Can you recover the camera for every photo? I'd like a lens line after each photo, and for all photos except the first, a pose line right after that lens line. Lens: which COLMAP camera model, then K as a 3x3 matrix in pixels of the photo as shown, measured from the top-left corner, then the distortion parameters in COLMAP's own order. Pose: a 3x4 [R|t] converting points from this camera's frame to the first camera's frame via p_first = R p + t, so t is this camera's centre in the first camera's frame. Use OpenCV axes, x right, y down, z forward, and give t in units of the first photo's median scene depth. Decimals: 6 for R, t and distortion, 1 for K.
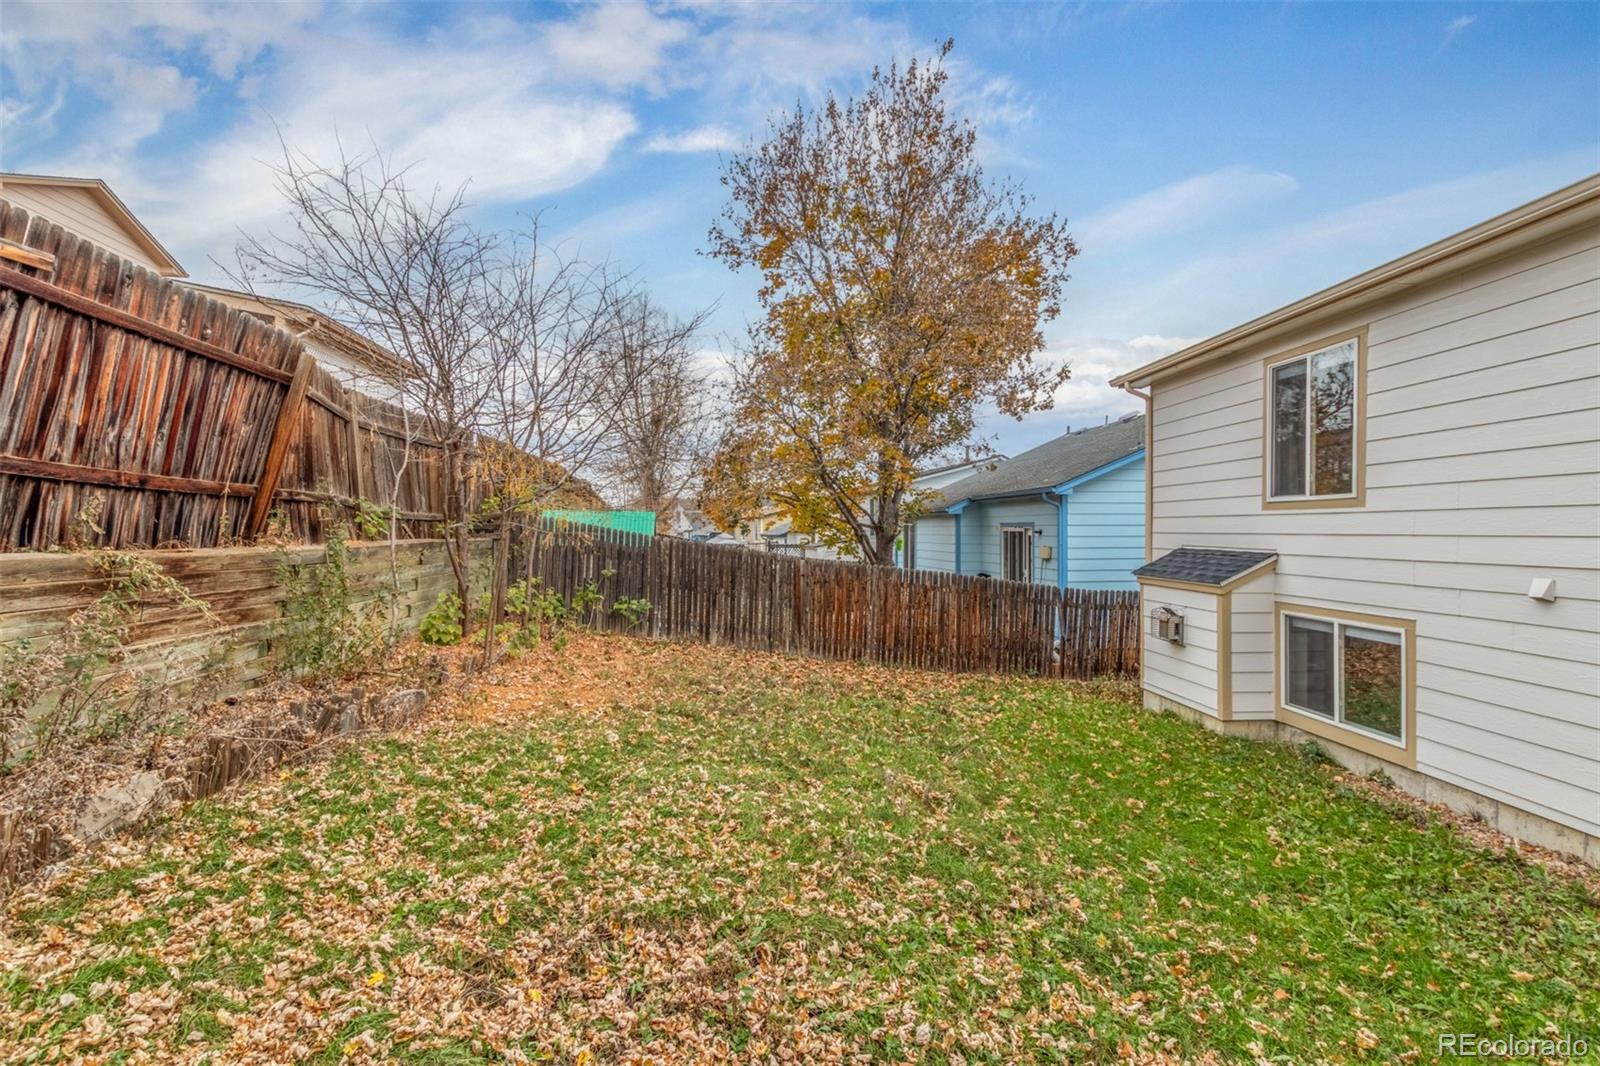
lens RADIAL K [[740.1, 0, 805.5], [0, 740.1, 540.1], [0, 0, 1]] dist [0.011194, -0.004773]
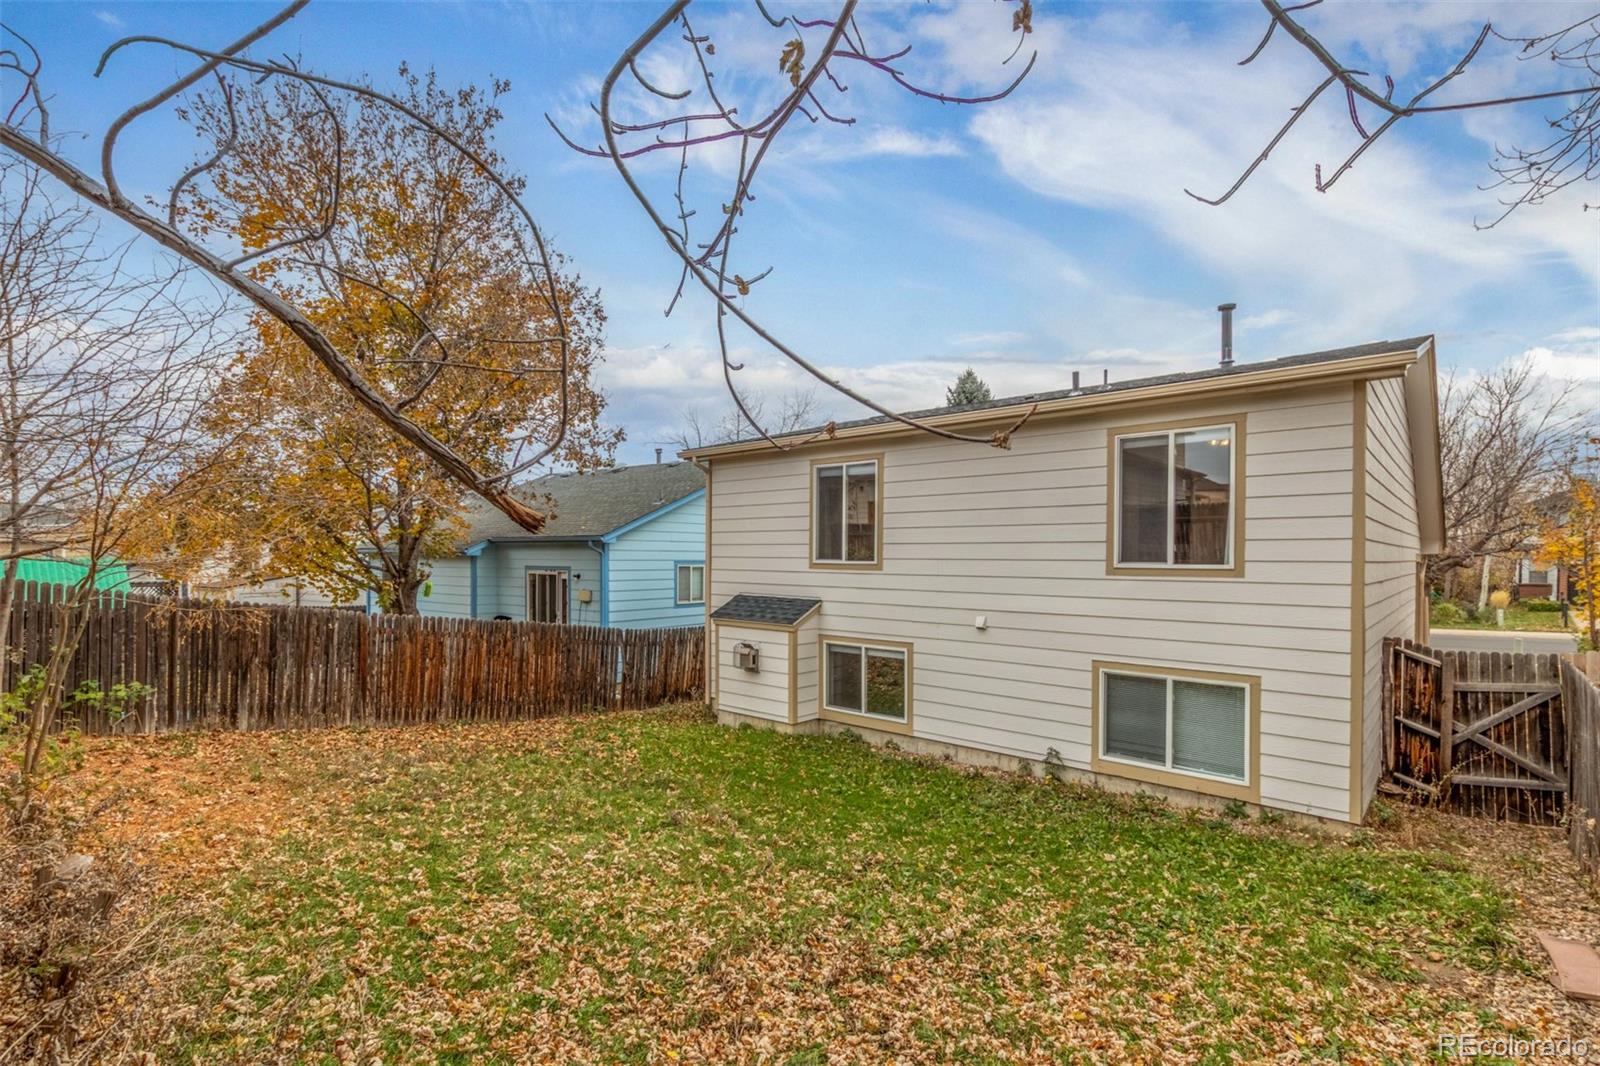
lens RADIAL K [[740.1, 0, 818.4], [0, 740.1, 572.3], [0, 0, 1]] dist [0.011194, -0.004773]
pose [[0.703846, -0.005841, 0.710329, -0.365770], [0.000315, 0.999969, 0.007910, -0.045940], [-0.710353, -0.005344, 0.703826, 0.014603]]
